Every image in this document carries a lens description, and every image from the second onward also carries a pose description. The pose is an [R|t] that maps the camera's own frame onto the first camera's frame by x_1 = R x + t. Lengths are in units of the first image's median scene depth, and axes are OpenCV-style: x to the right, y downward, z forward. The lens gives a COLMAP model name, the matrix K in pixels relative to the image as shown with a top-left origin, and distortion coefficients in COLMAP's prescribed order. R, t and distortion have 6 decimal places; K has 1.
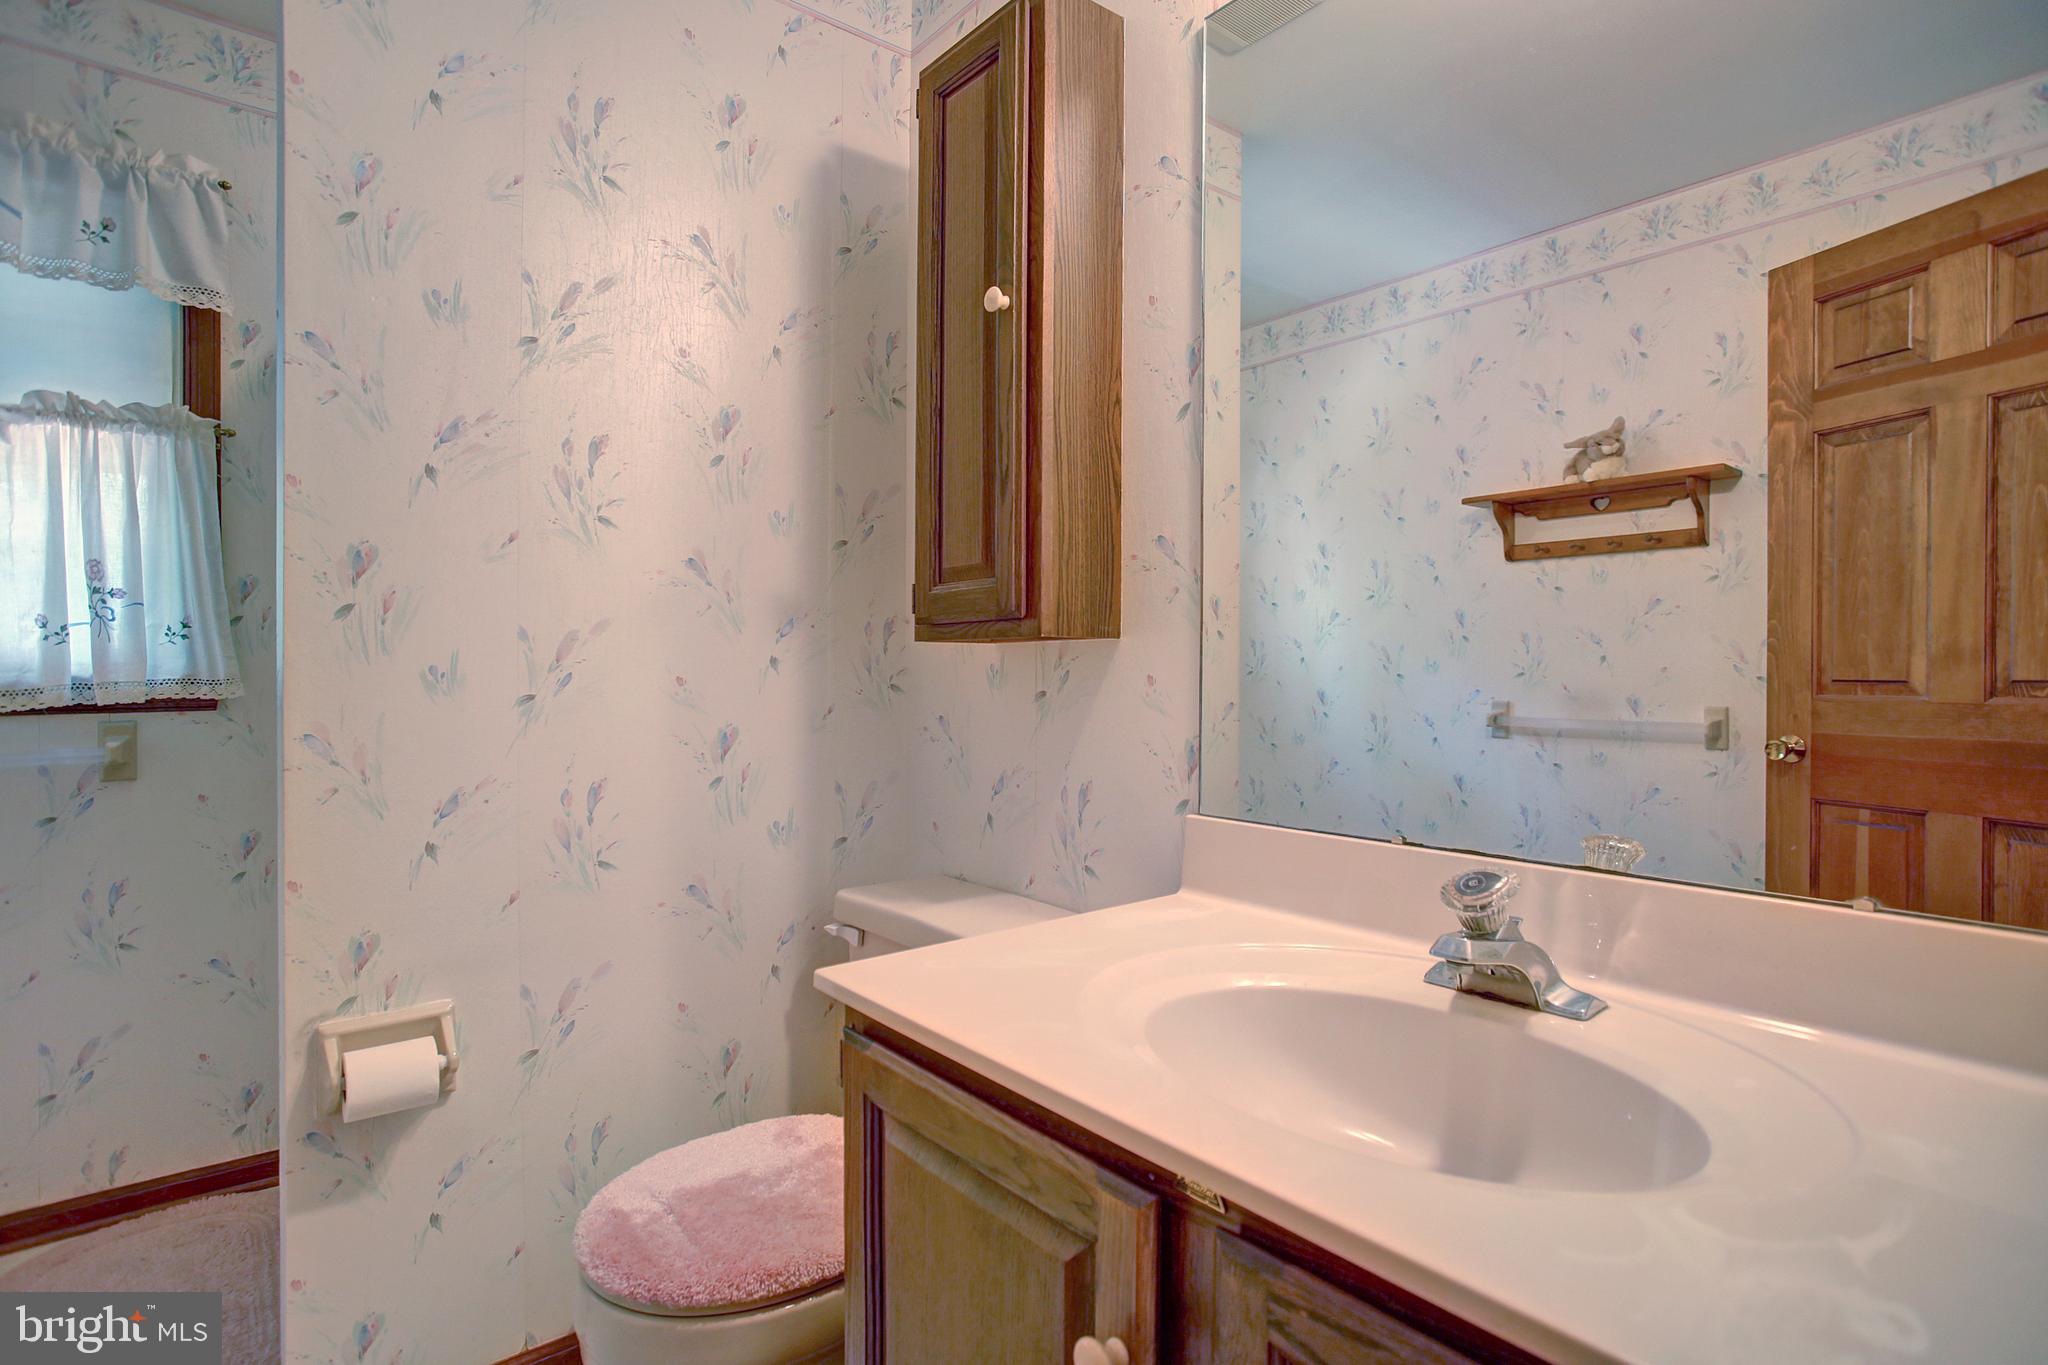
lens RADIAL K [[1032.2, 0, 1021.5], [0, 1032.2, 658.8], [0, 0, 1]] dist [-0.004074, 0.001160]
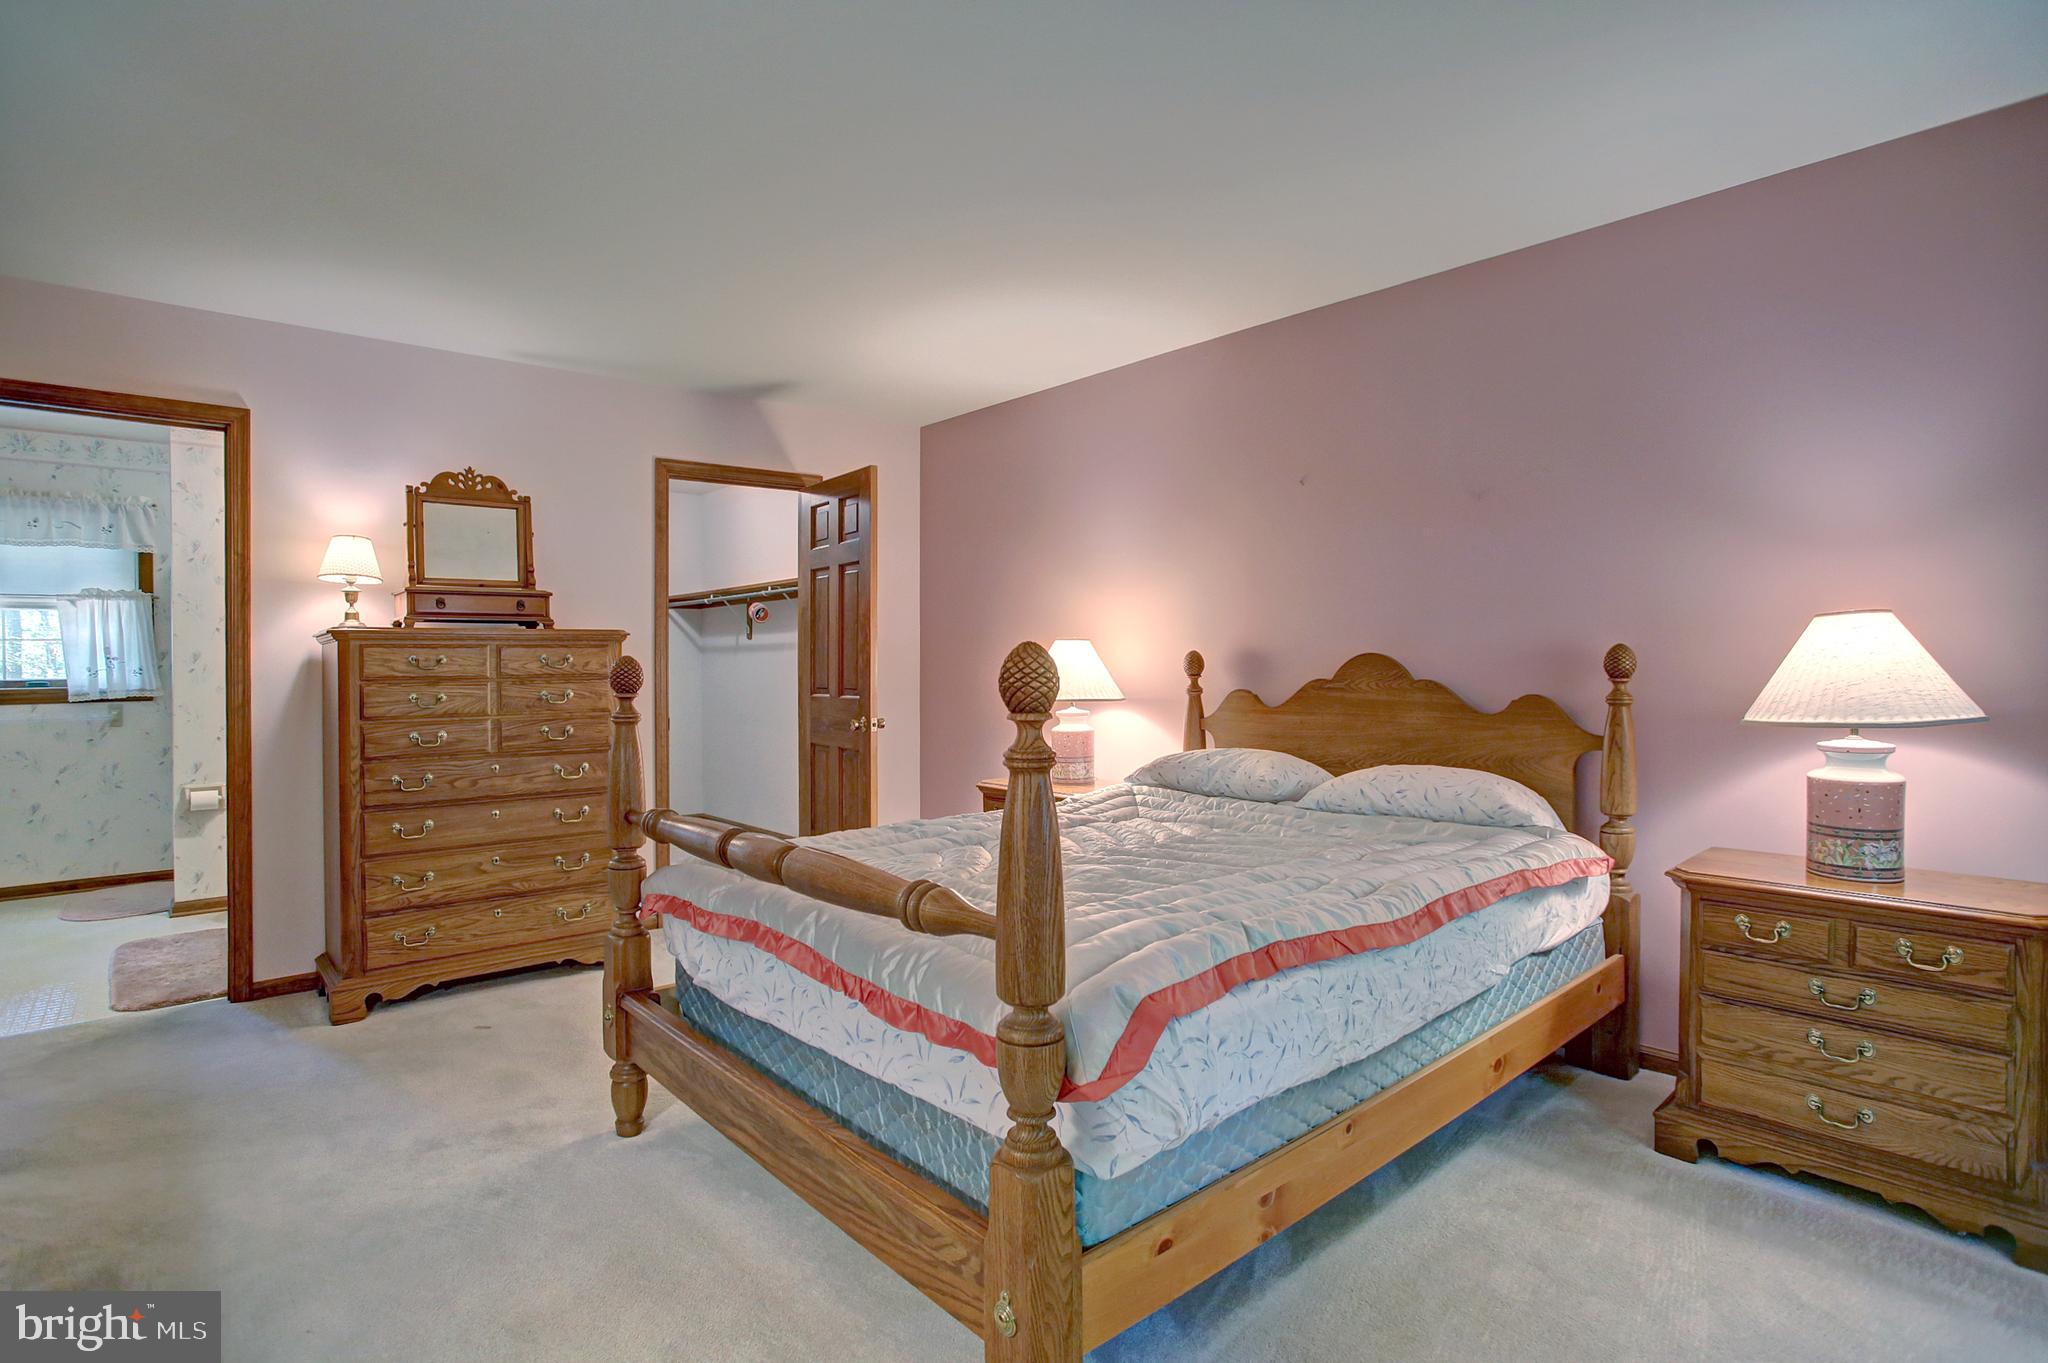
lens RADIAL K [[1032.2, 0, 1021.5], [0, 1032.2, 657.8], [0, 0, 1]] dist [-0.004074, 0.001160]
pose [[0.998965, -0.004021, 0.045301, 1.429349], [0.003907, 0.999989, 0.002608, -0.063158], [-0.045311, -0.002429, 0.998970, -1.874319]]
